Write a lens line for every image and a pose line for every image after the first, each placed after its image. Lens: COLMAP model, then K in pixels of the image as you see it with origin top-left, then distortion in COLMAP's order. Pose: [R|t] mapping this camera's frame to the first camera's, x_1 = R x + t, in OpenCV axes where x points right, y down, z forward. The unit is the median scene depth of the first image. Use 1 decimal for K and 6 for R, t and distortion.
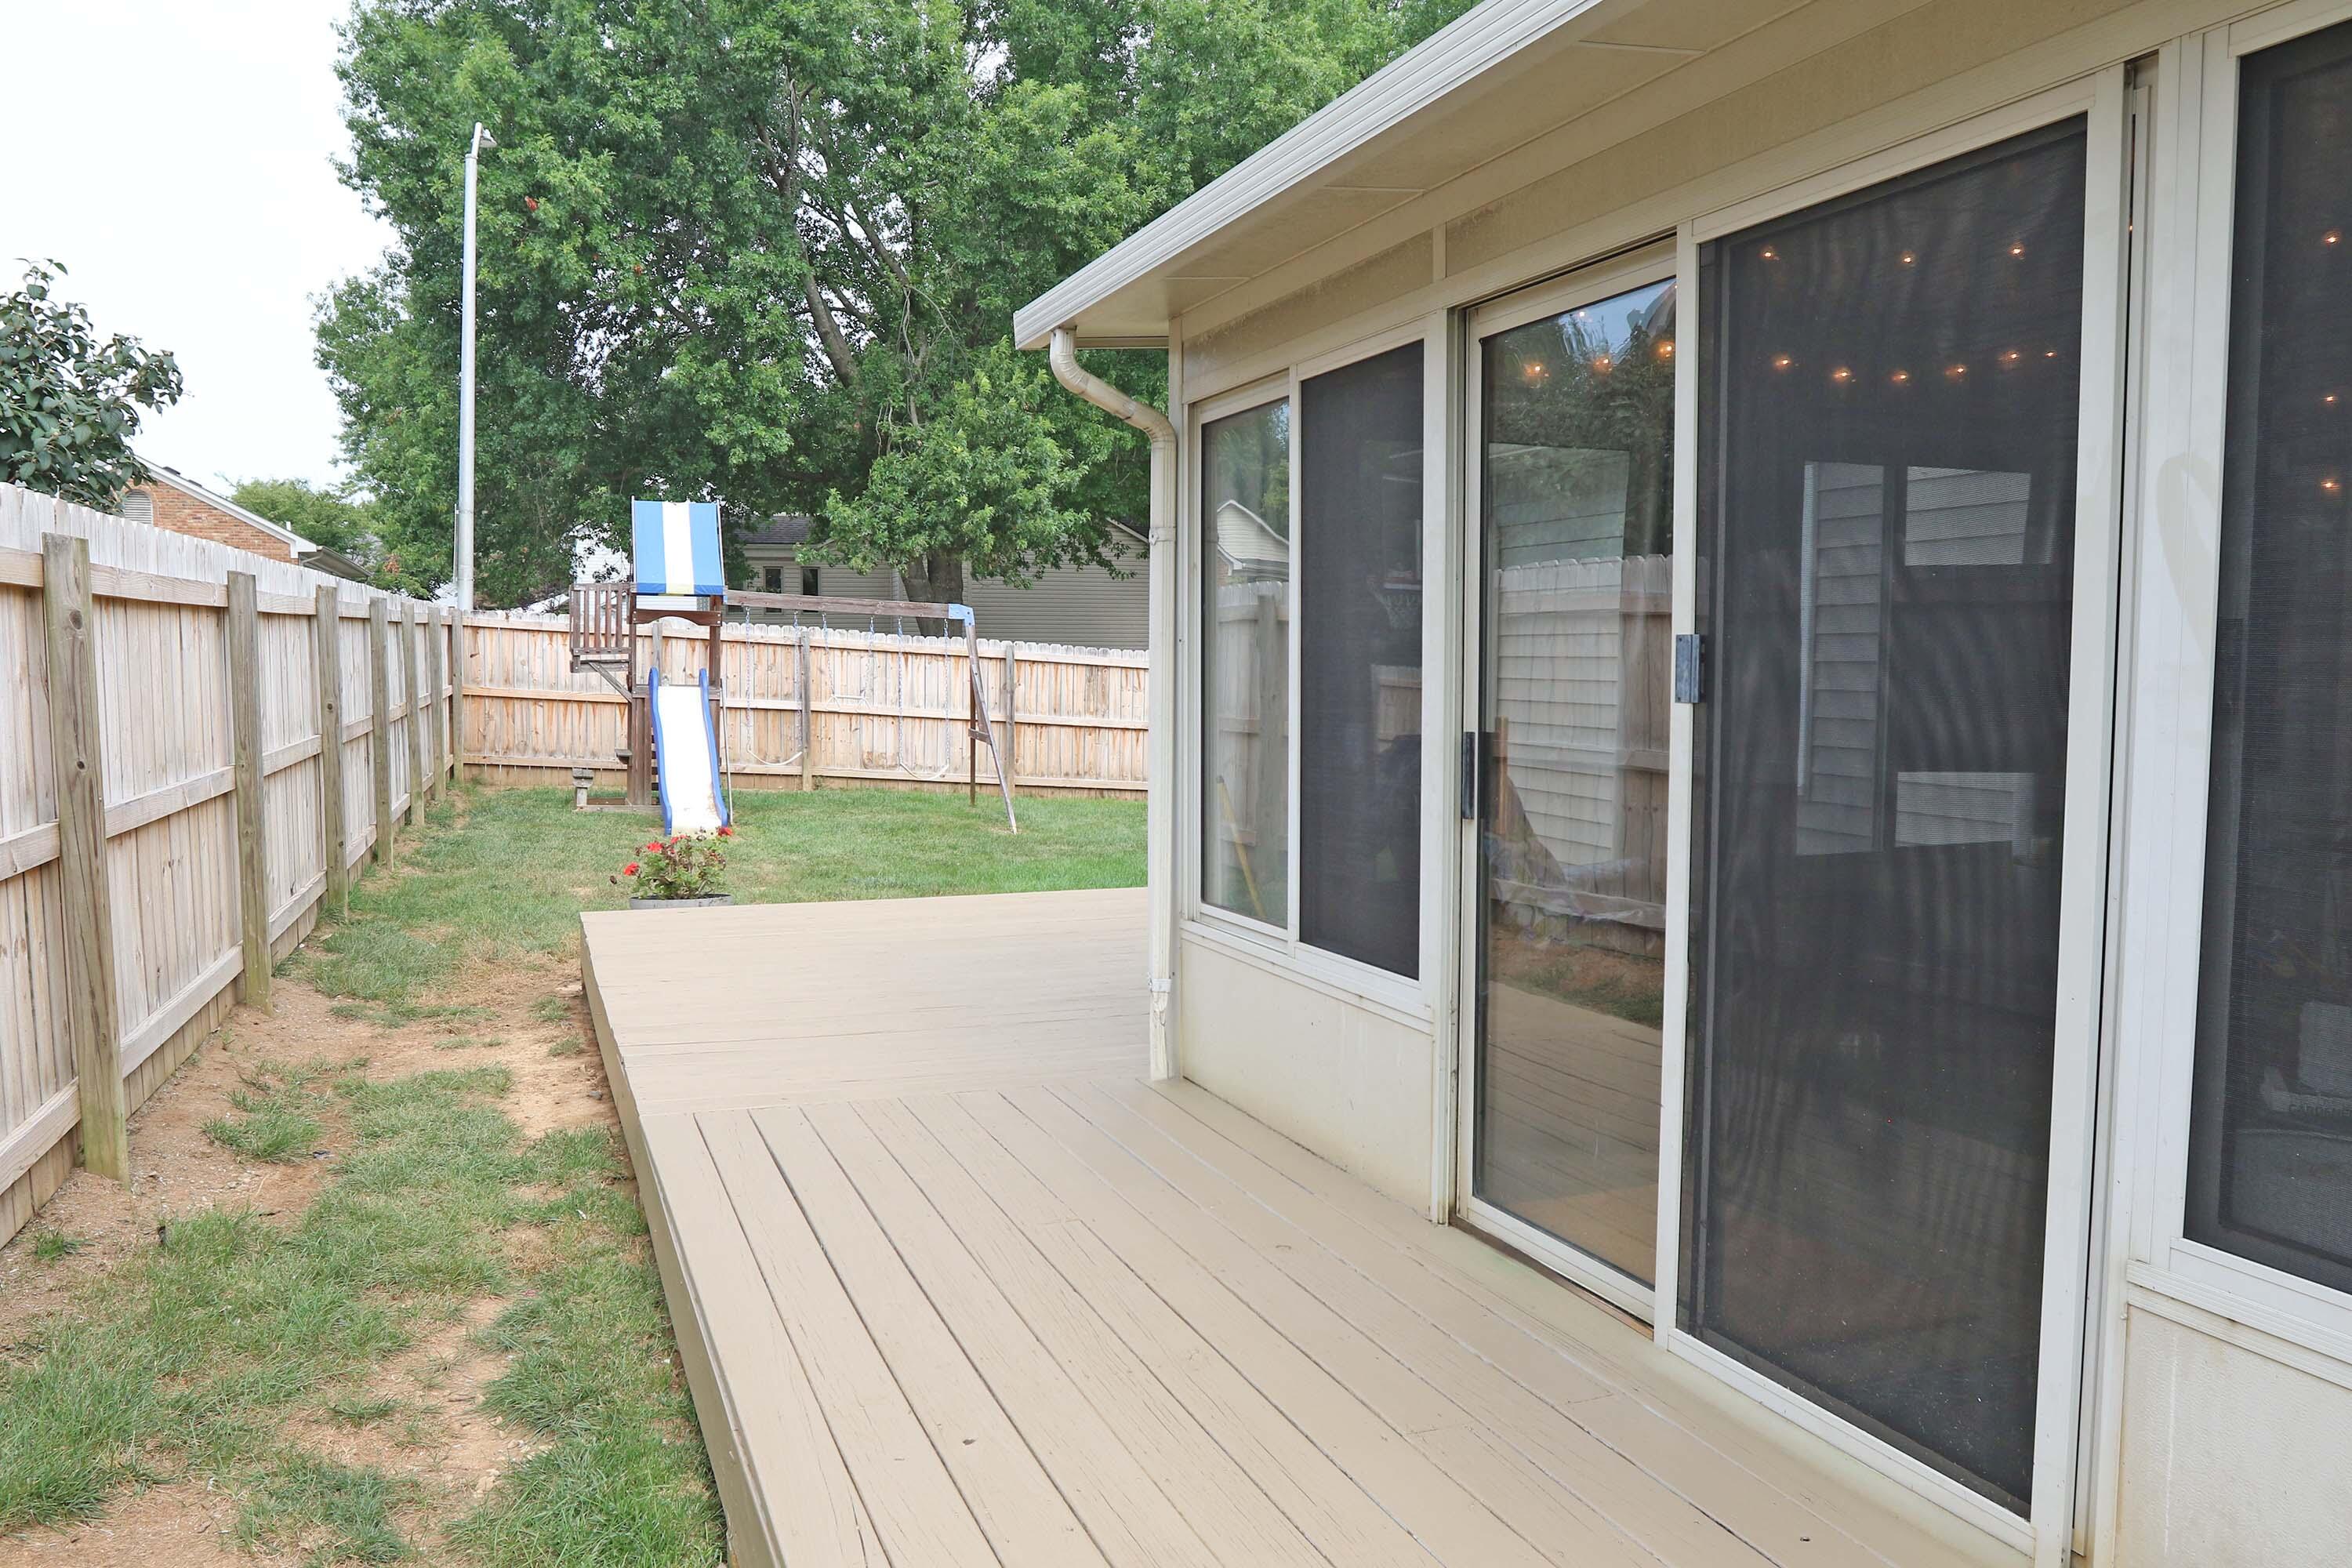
lens RADIAL K [[1759.3, 0, 1176.0], [0, 1759.3, 784.0], [0, 0, 1]] dist [-0.026750, 0.001917]
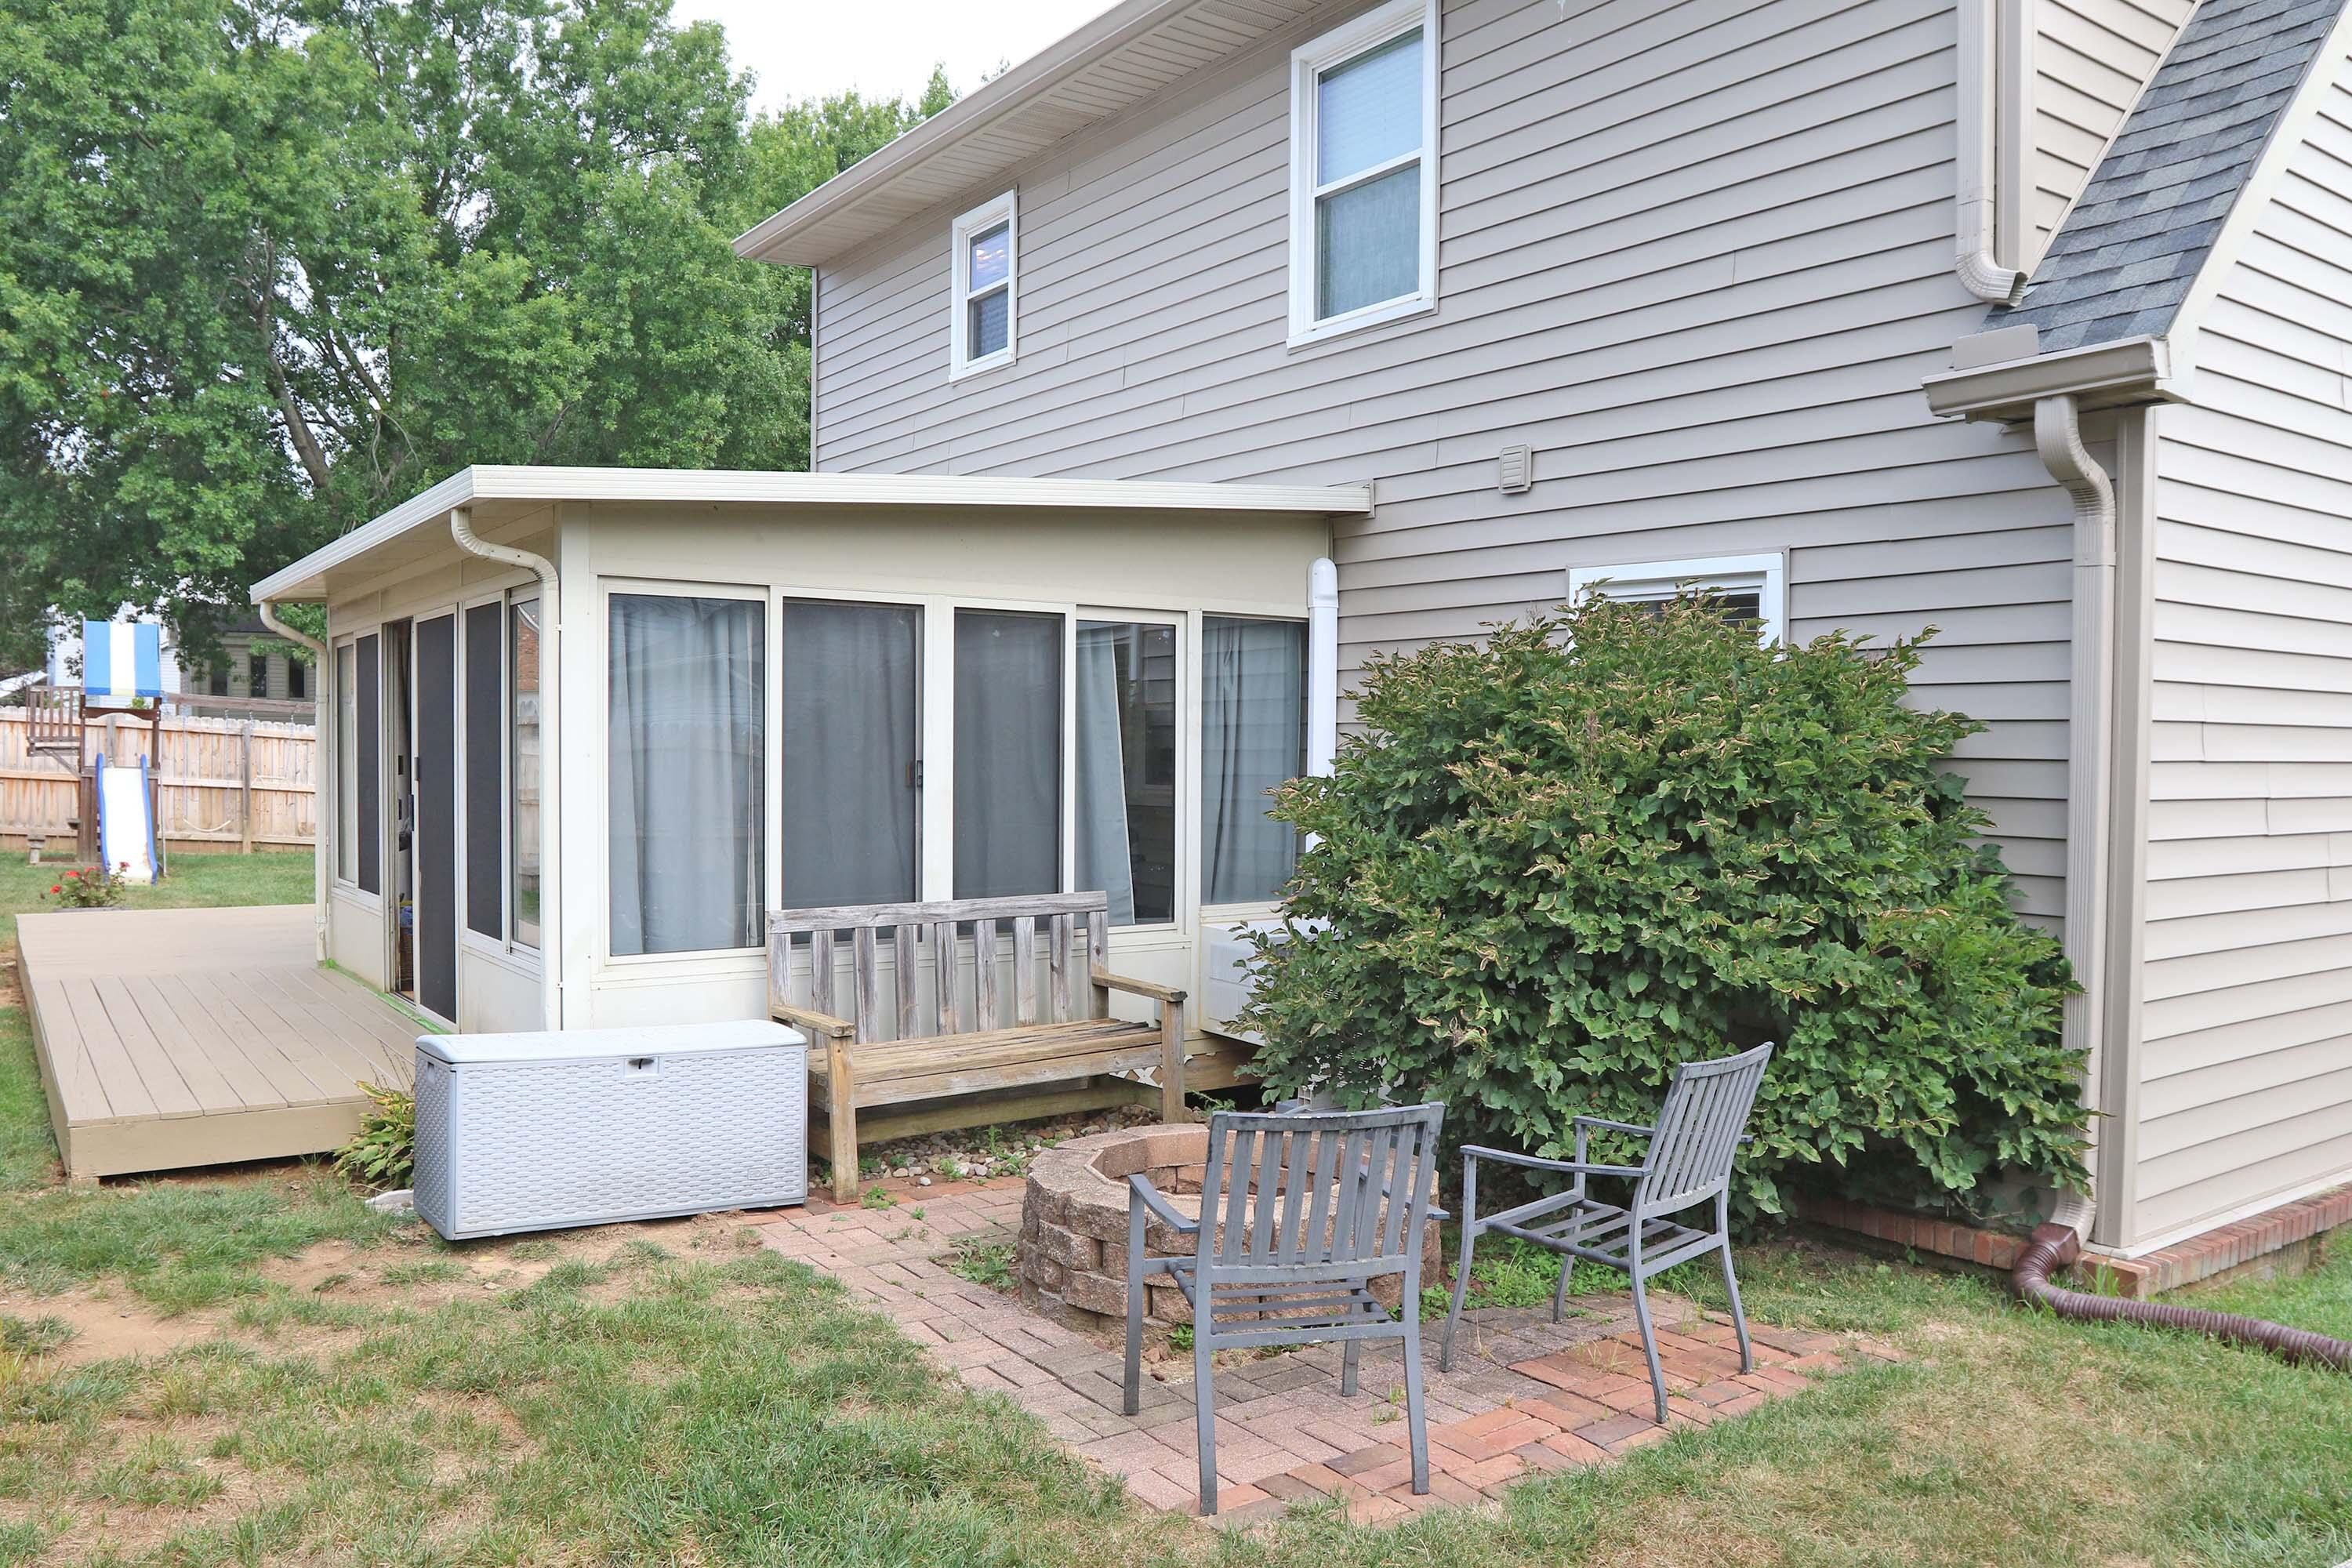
lens RADIAL K [[1734.3, 0, 1094.1], [0, 1734.3, 789.9], [0, 0, 1]] dist [-0.054089, 0.088306]
pose [[0.977516, 0.003748, 0.210828, 0.080617], [0.005535, 0.999042, -0.043420, 0.010346], [-0.210789, 0.043611, 0.976558, -0.205837]]
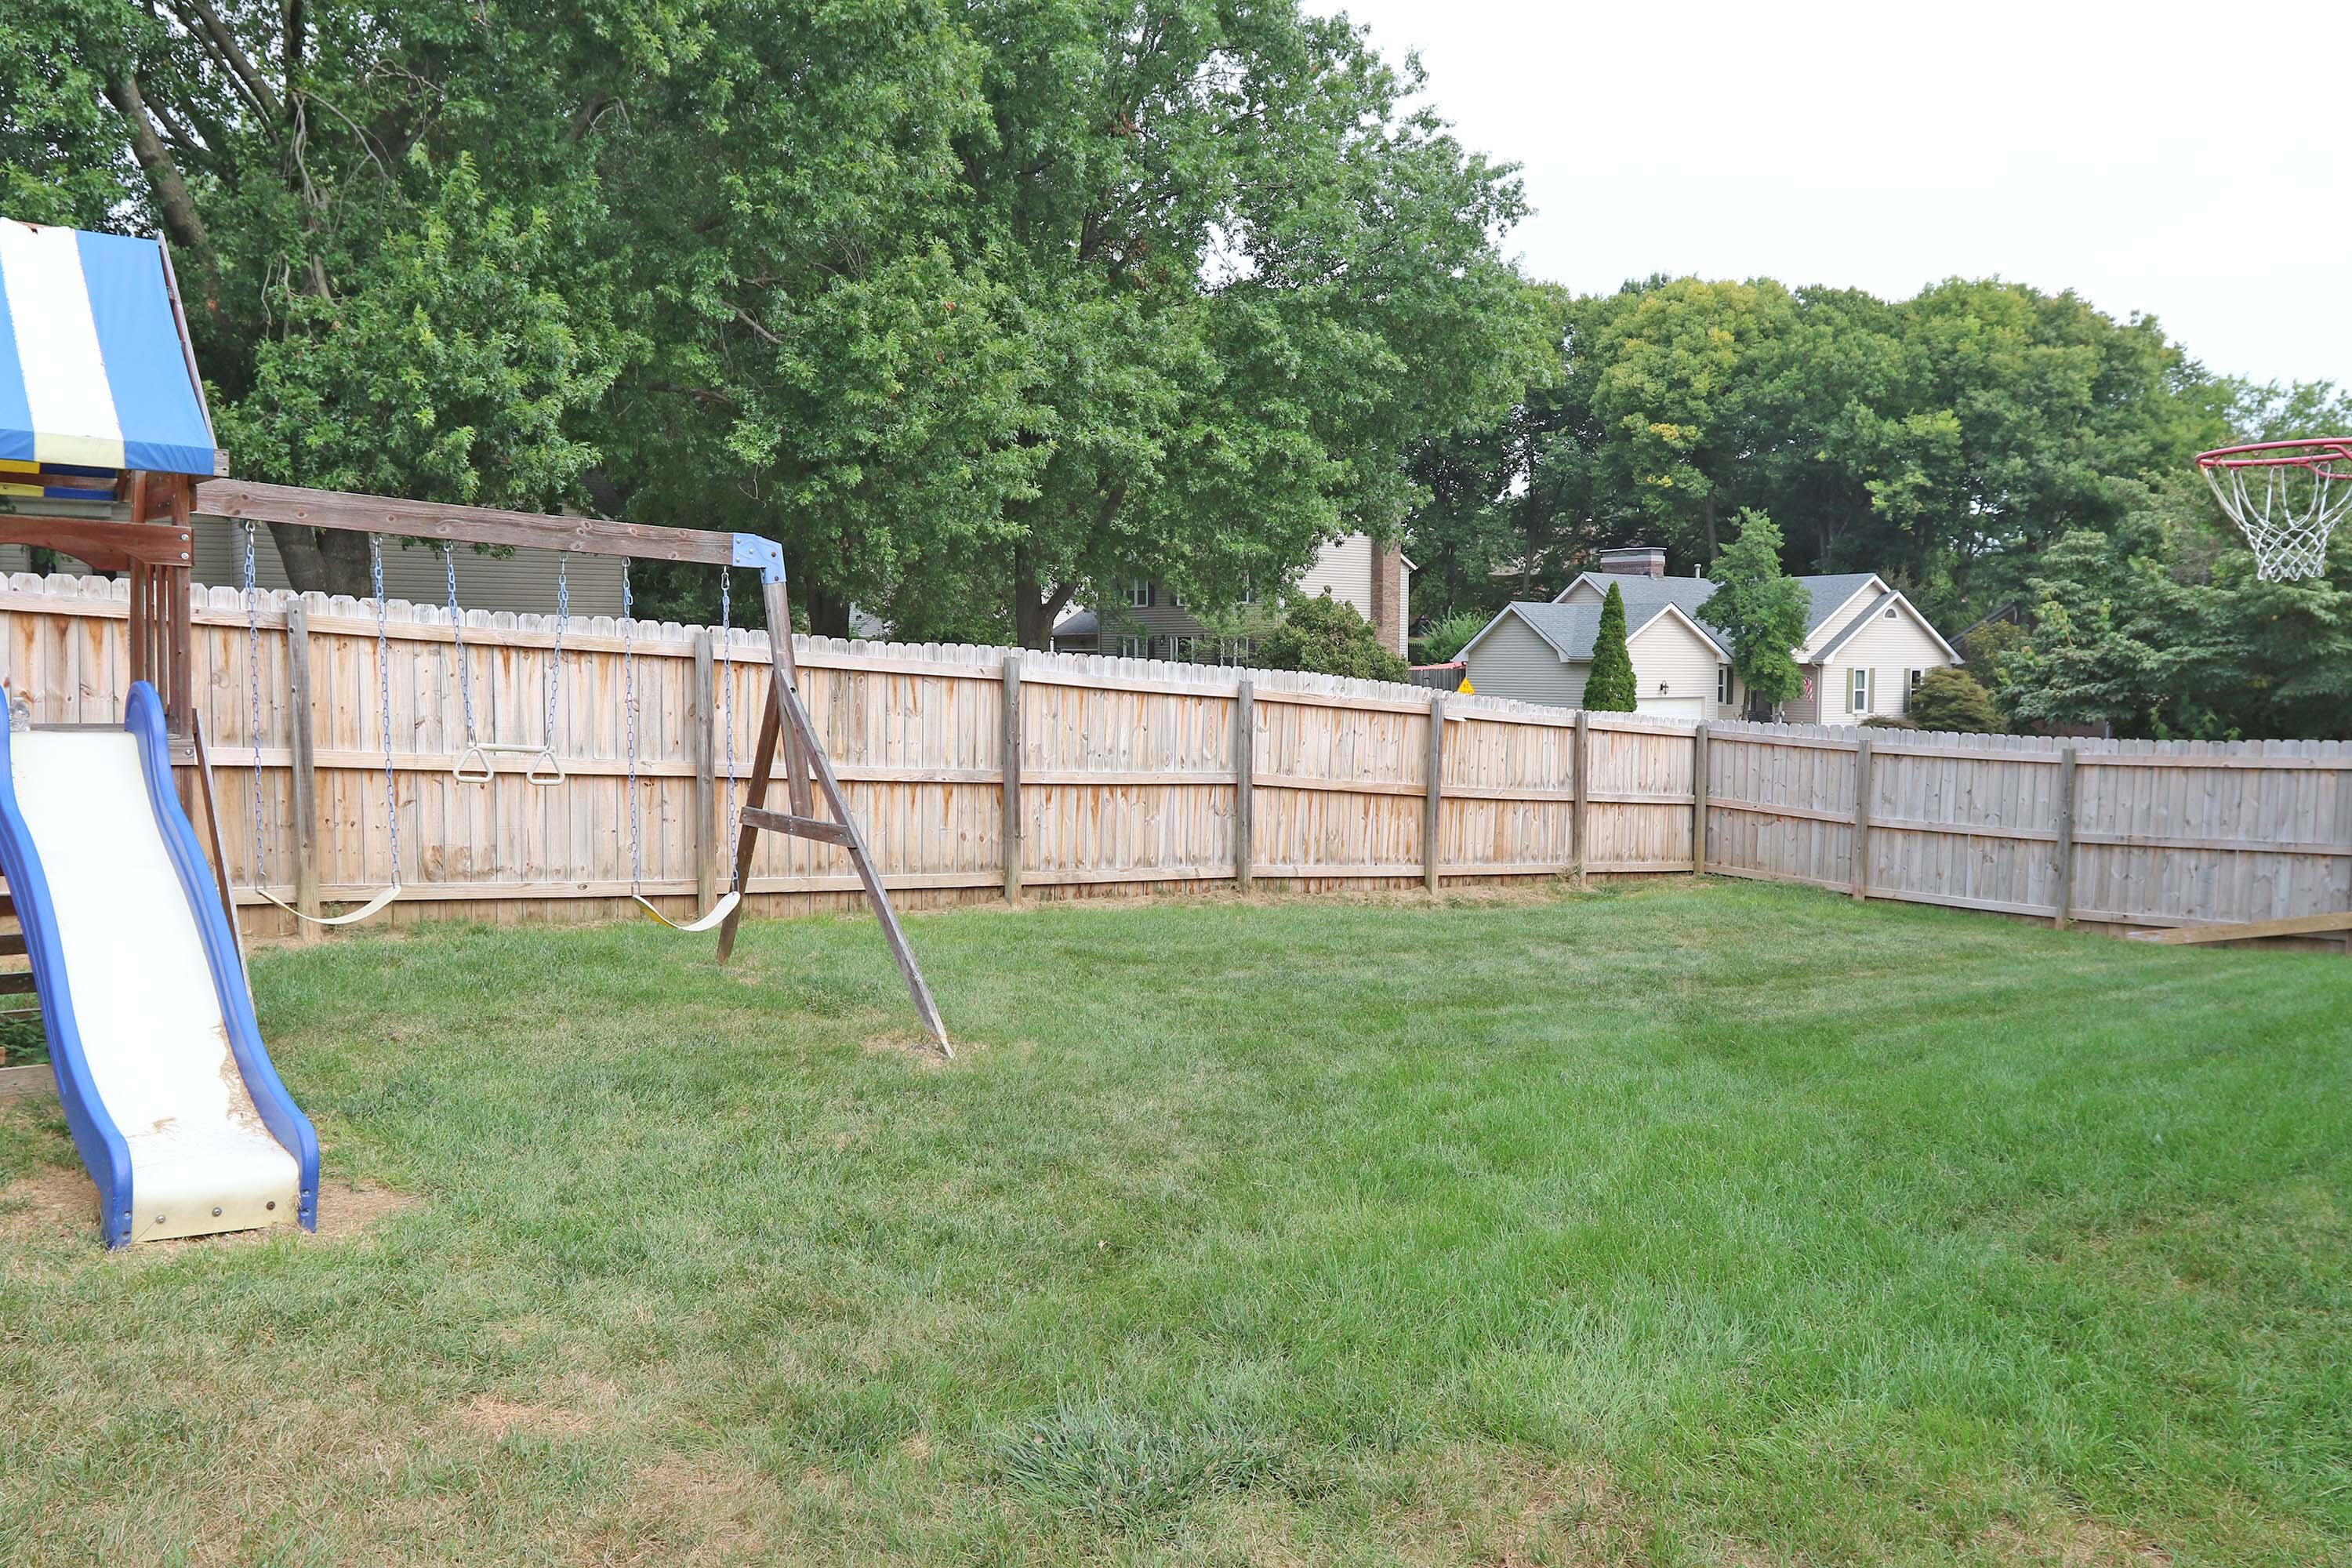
lens RADIAL K [[1759.3, 0, 1176.0], [0, 1759.3, 784.0], [0, 0, 1]] dist [-0.026750, 0.001917]
pose [[0.928375, -0.025211, 0.370788, -0.121136], [0.025702, 0.999663, 0.003618, -0.023911], [-0.370754, 0.006171, 0.928710, 0.346579]]
